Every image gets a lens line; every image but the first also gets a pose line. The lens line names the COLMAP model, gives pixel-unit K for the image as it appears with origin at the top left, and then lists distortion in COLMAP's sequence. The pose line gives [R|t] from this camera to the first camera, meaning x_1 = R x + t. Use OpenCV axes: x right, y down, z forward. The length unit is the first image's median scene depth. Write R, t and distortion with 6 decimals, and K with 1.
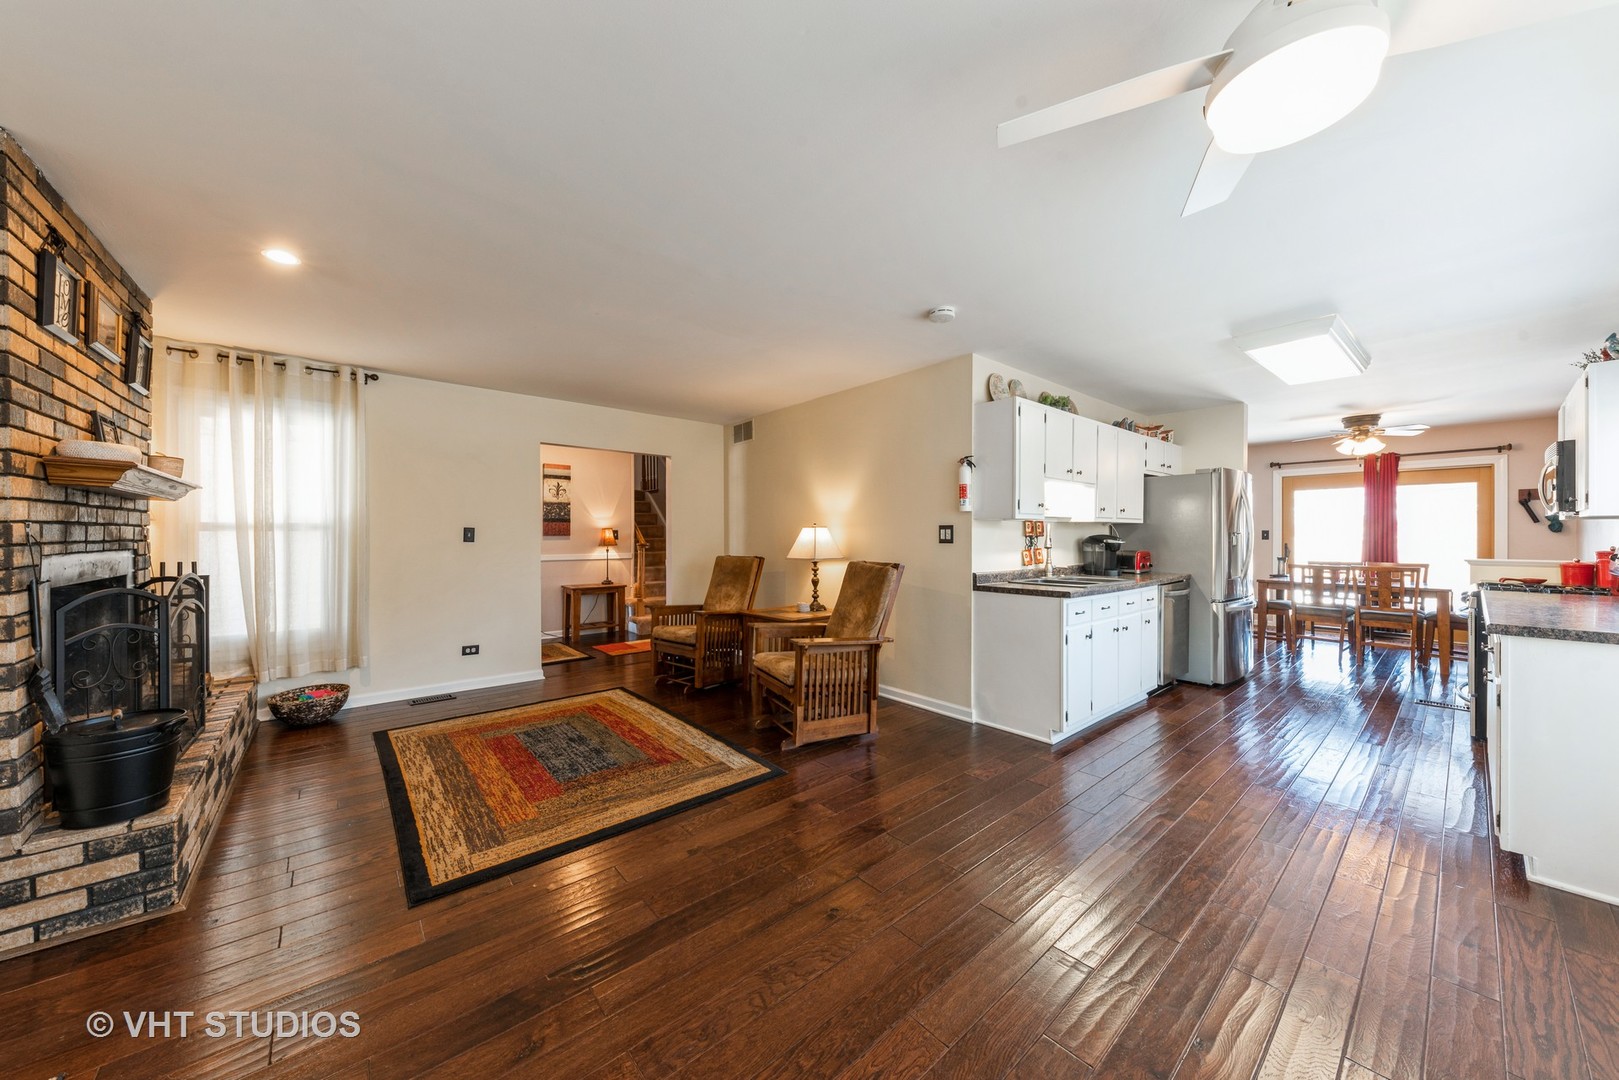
lens RADIAL K [[556.4, 0, 807.4], [0, 556.4, 535.9], [0, 0, 1]] dist [0.016379, -0.006881]
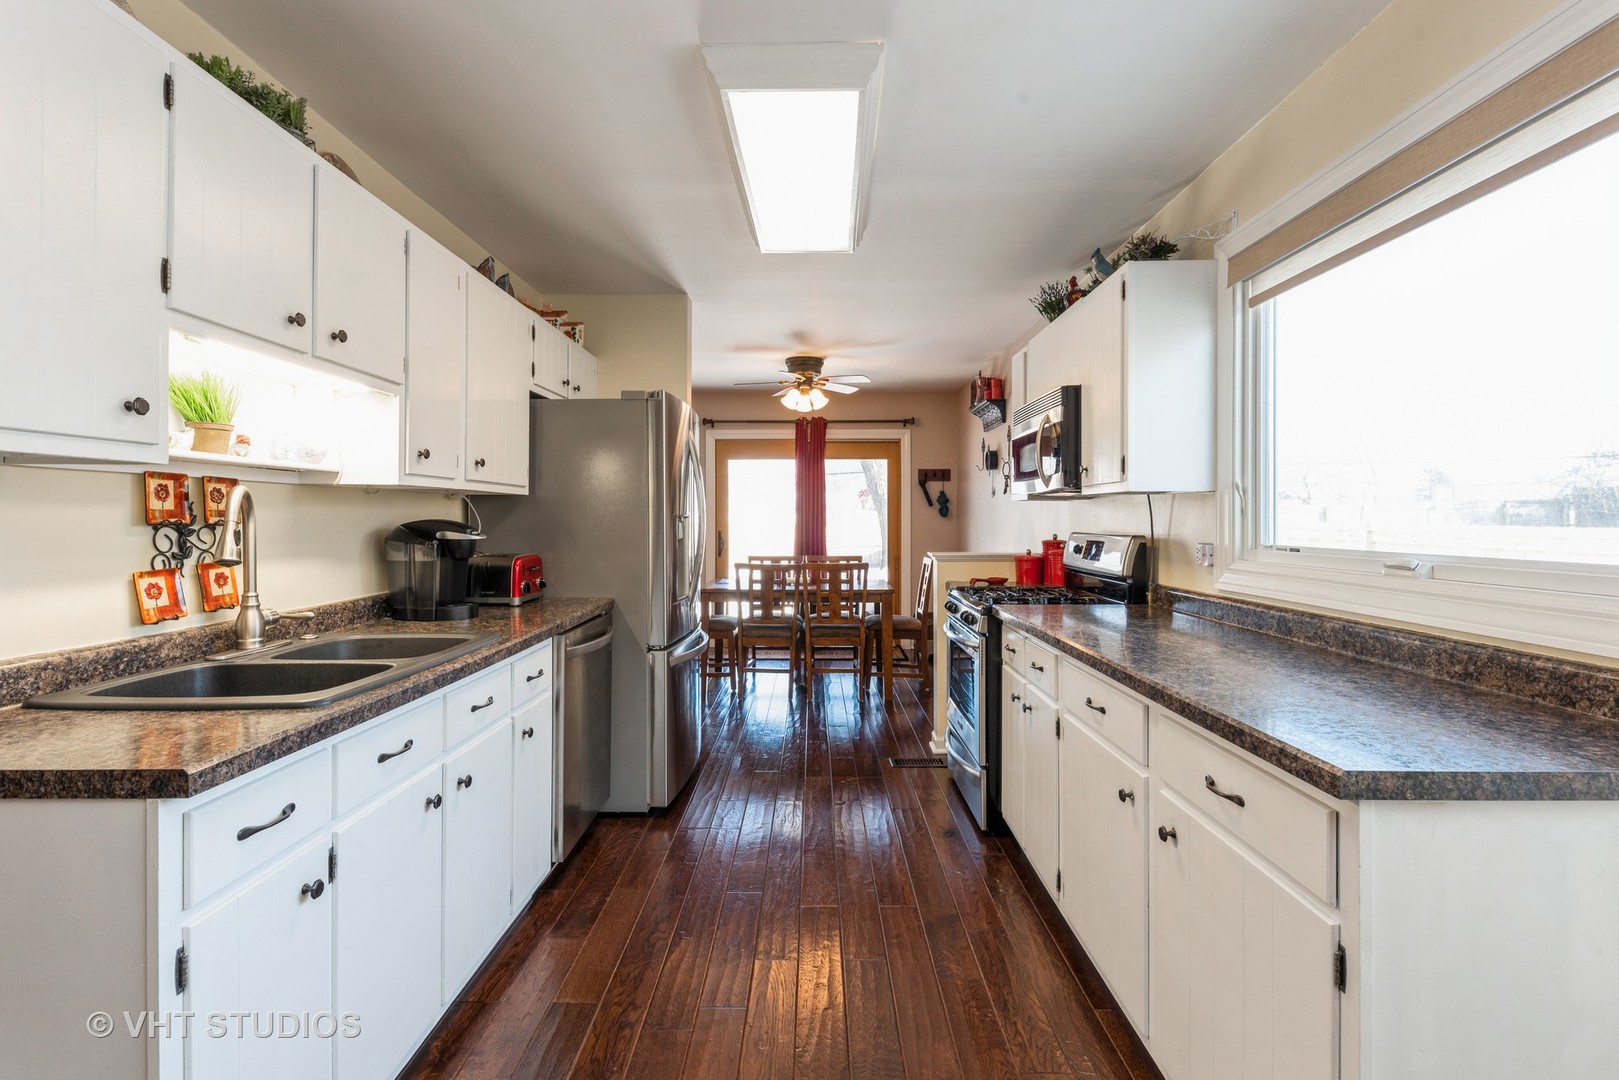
lens RADIAL K [[795.7, 0, 802.9], [0, 795.7, 518.3], [0, 0, 1]] dist [-0.000279, 0.000205]
pose [[0.666064, 0.000675, 0.745894, 0.236323], [0.001634, 0.999996, -0.002363, -0.001219], [-0.745893, 0.002793, 0.666060, 0.353624]]
